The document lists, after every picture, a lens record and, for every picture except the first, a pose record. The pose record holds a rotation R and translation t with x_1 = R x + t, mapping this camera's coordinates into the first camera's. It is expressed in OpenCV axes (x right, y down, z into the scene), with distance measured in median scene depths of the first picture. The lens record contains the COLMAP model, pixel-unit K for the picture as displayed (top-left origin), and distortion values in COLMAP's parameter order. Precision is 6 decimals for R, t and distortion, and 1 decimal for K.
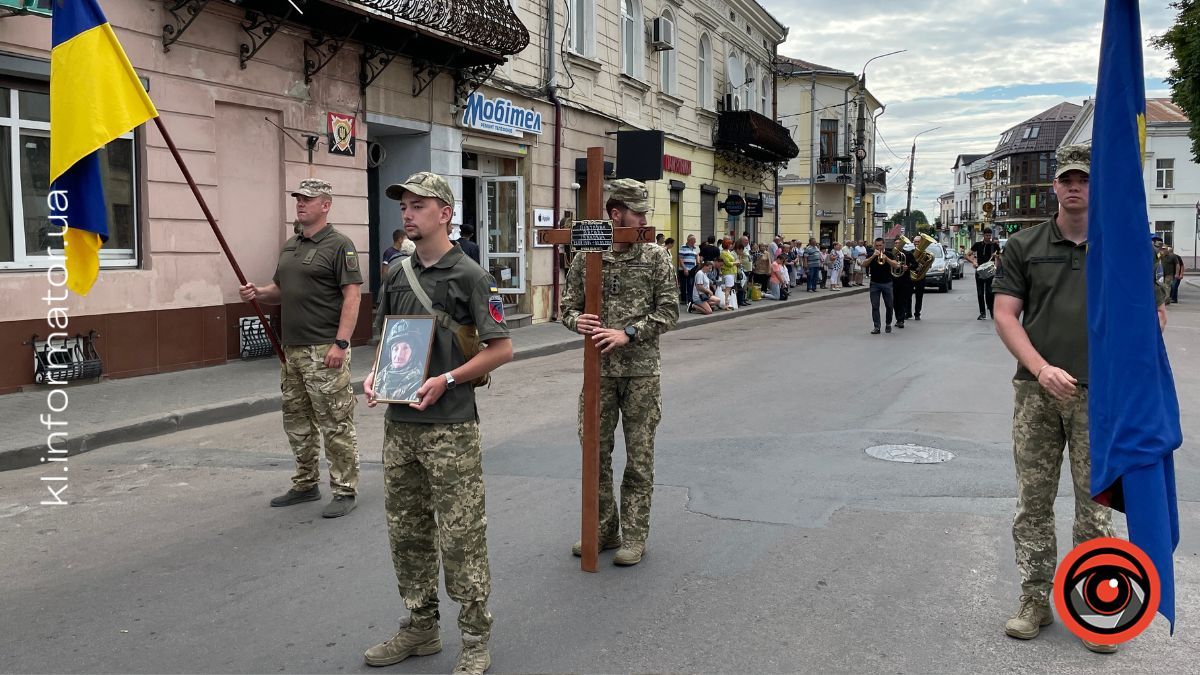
lens RADIAL K [[970.9, 0, 600.0], [0, 970.9, 337.5], [0, 0, 1]] dist [0.005488, -0.081510]
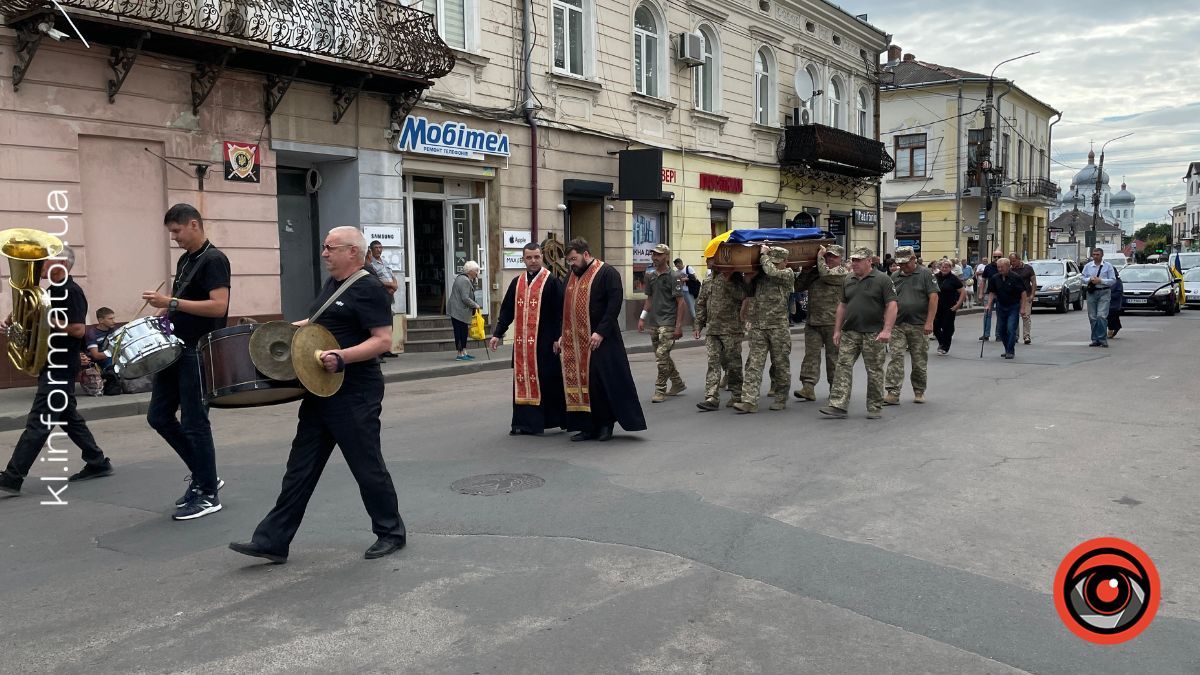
lens RADIAL K [[953.9, 0, 652.6], [0, 953.9, 363.7], [0, 0, 1]] dist [0.043477, -0.080710]
pose [[0.980789, 0.008357, -0.194893, 0.292739], [-0.007269, 0.999954, 0.006298, -0.001456], [0.194936, -0.004760, 0.980804, 0.057066]]
